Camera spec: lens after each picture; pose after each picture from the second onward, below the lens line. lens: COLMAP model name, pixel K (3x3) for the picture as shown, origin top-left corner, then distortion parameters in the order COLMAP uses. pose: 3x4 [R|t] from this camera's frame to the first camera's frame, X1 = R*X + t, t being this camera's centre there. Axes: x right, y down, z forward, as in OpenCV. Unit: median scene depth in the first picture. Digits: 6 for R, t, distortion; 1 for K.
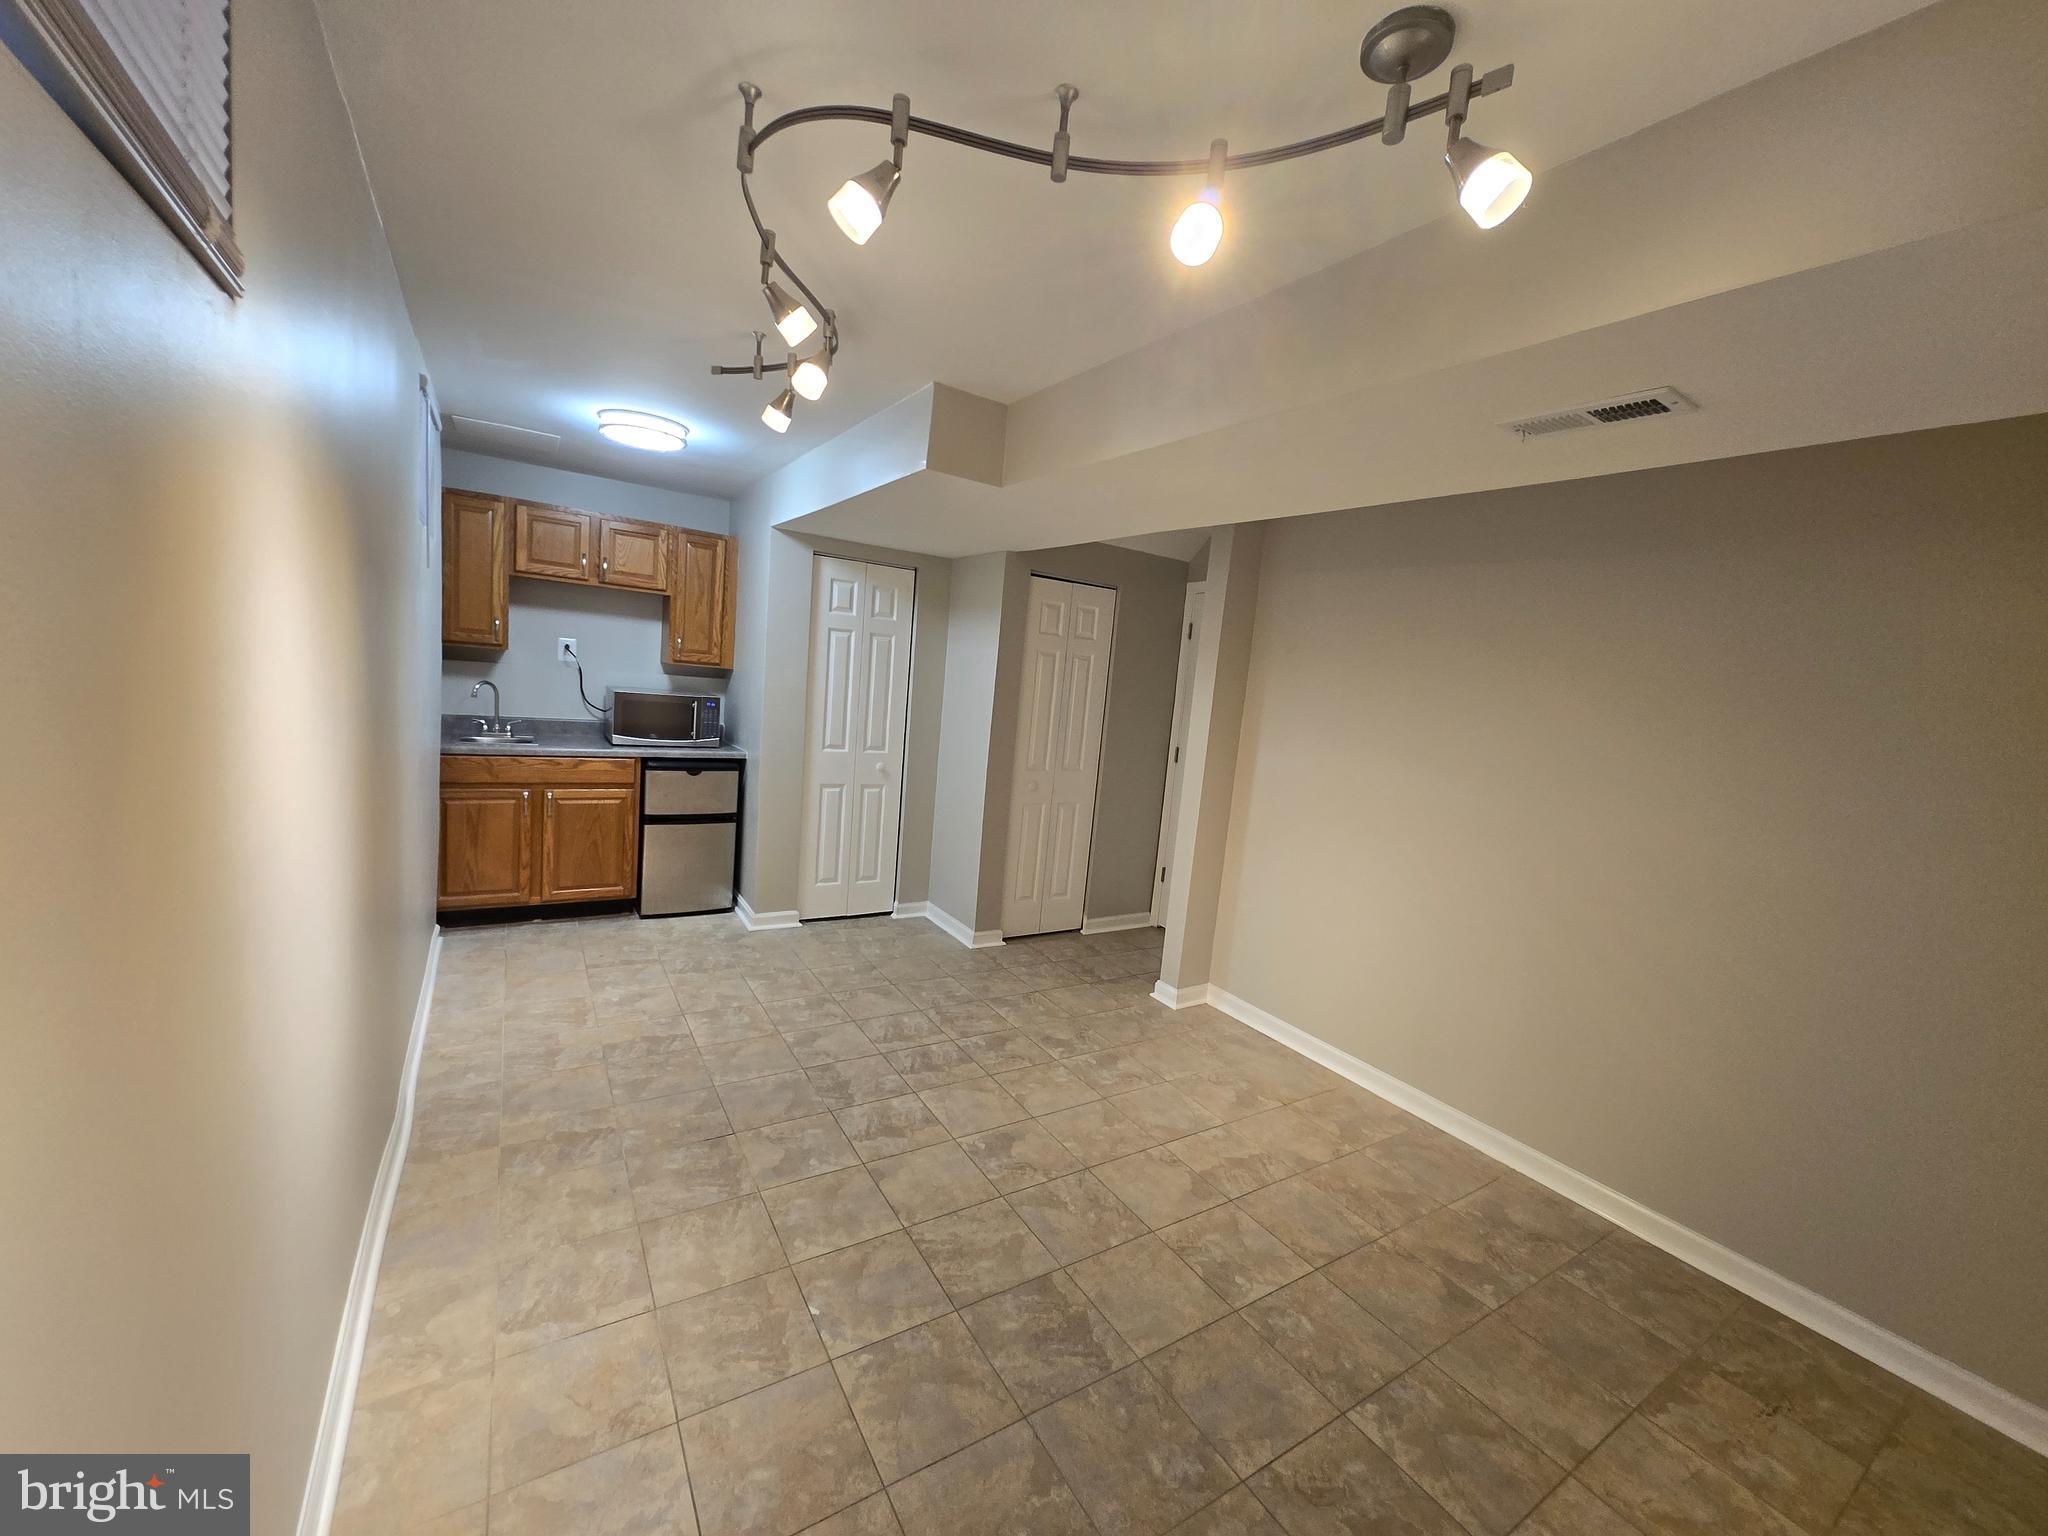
lens RADIAL K [[800.8, 0, 1024.5], [0, 800.8, 768.6], [0, 0, 1]] dist [0.002972, -0.000375]
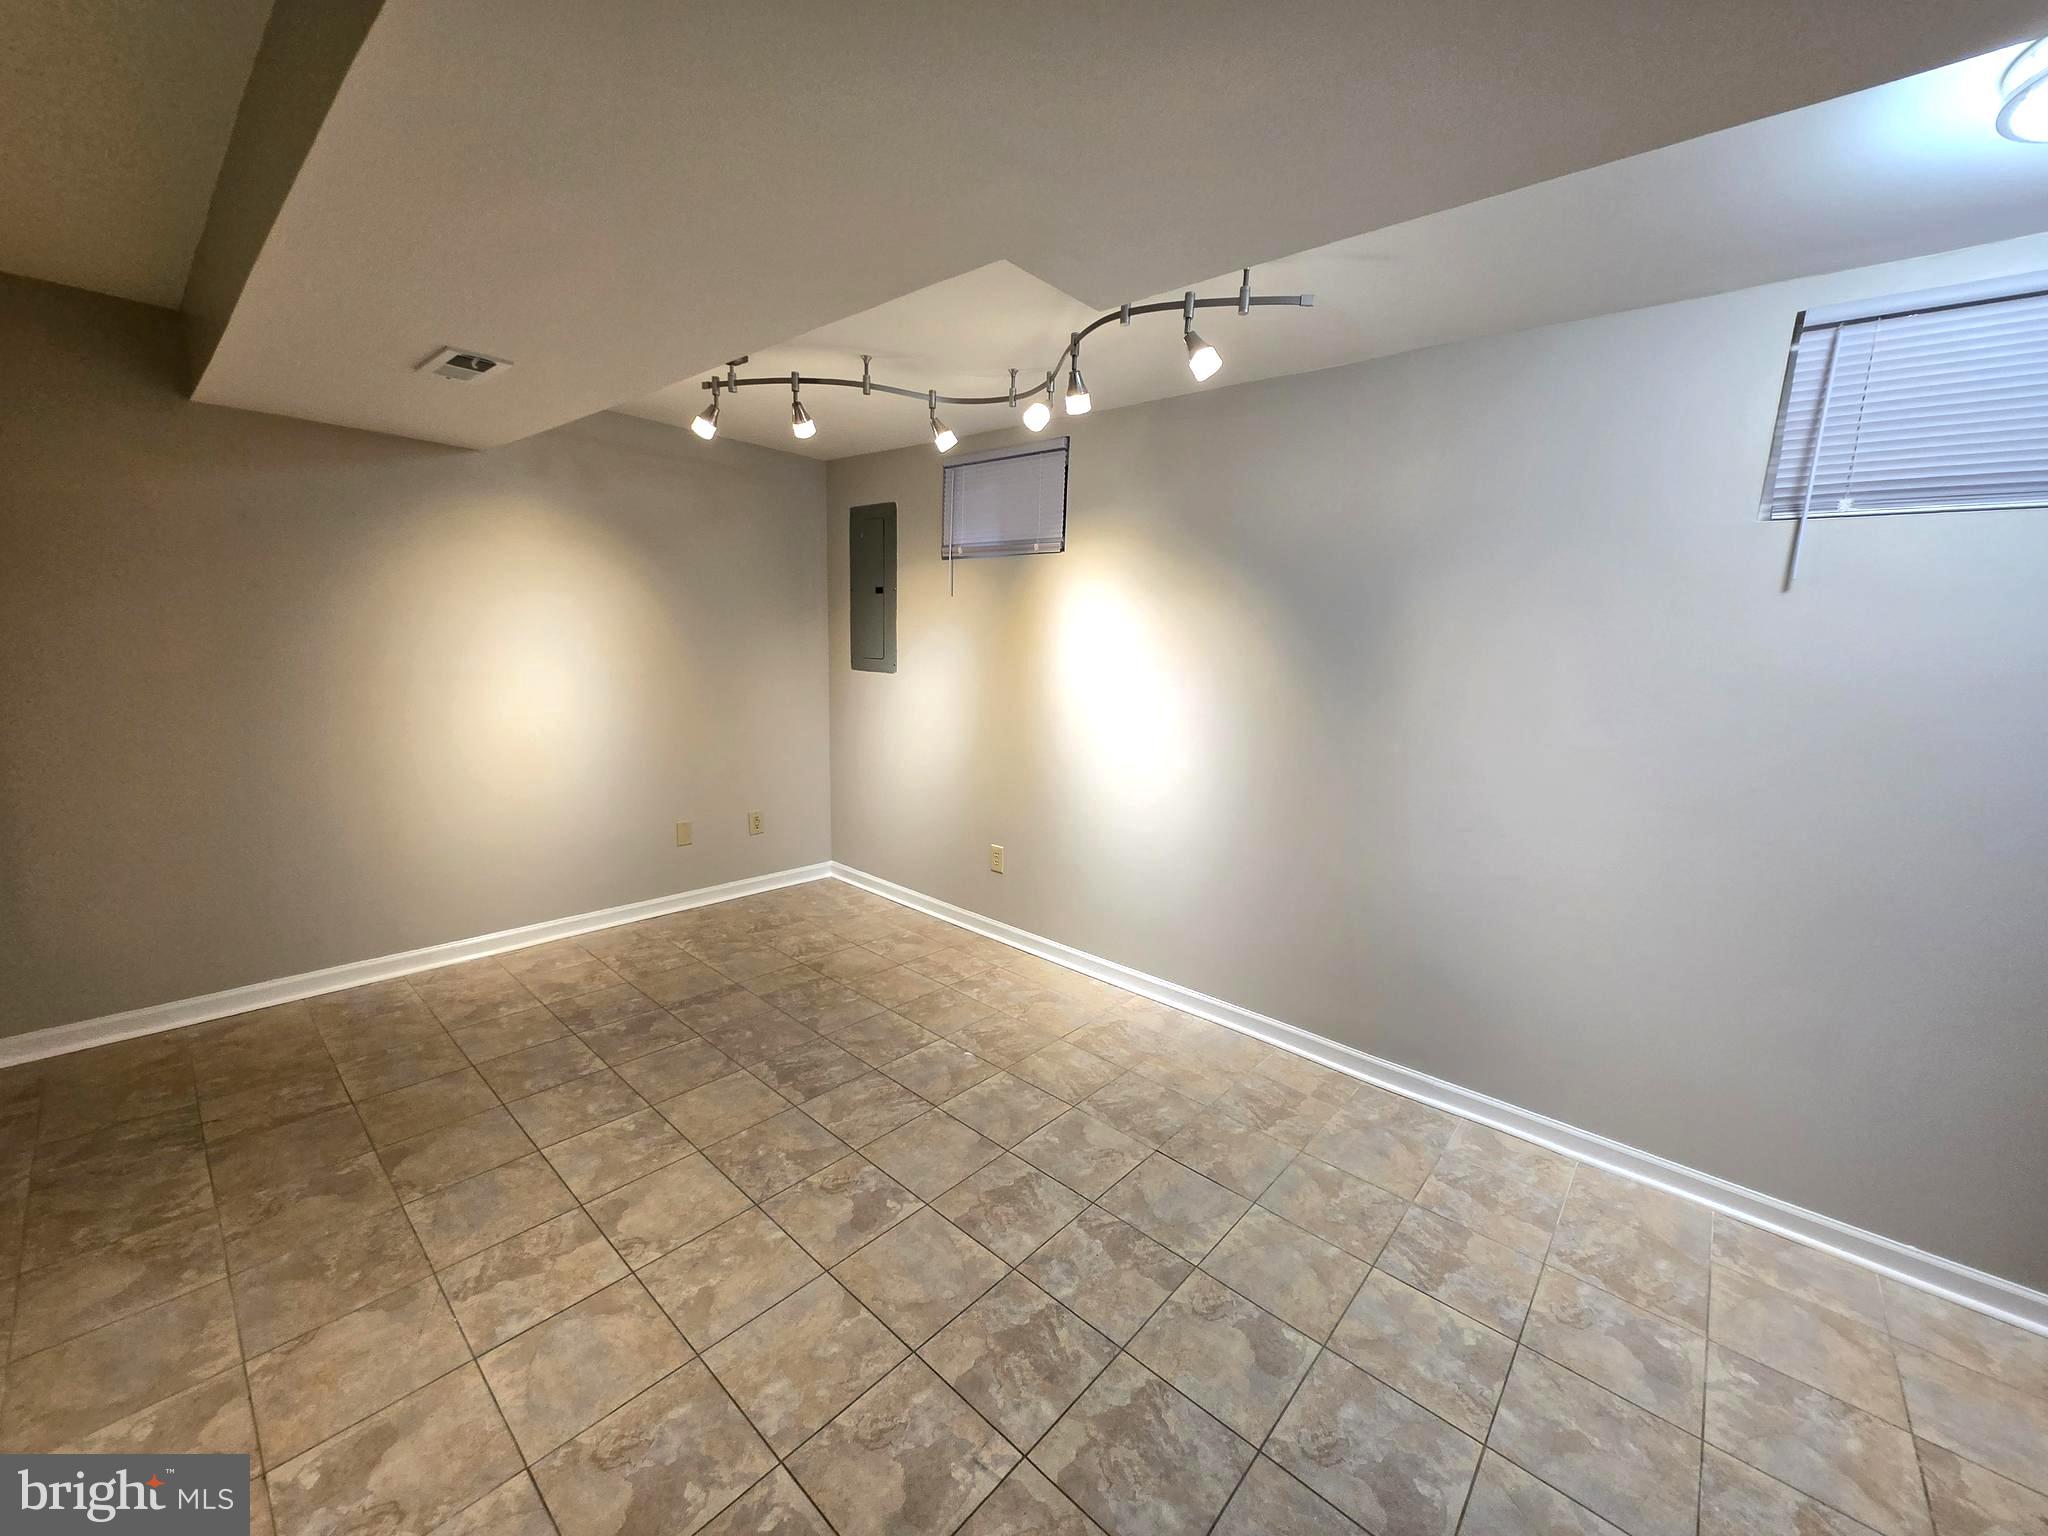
lens RADIAL K [[800.8, 0, 1022.5], [0, 800.8, 771.3], [0, 0, 1]] dist [0.002972, -0.000375]
pose [[-0.953429, -0.082321, -0.290166, 0.098942], [-0.159354, 0.954286, 0.252871, -0.187733], [0.256084, 0.287334, -0.922963, 1.803483]]
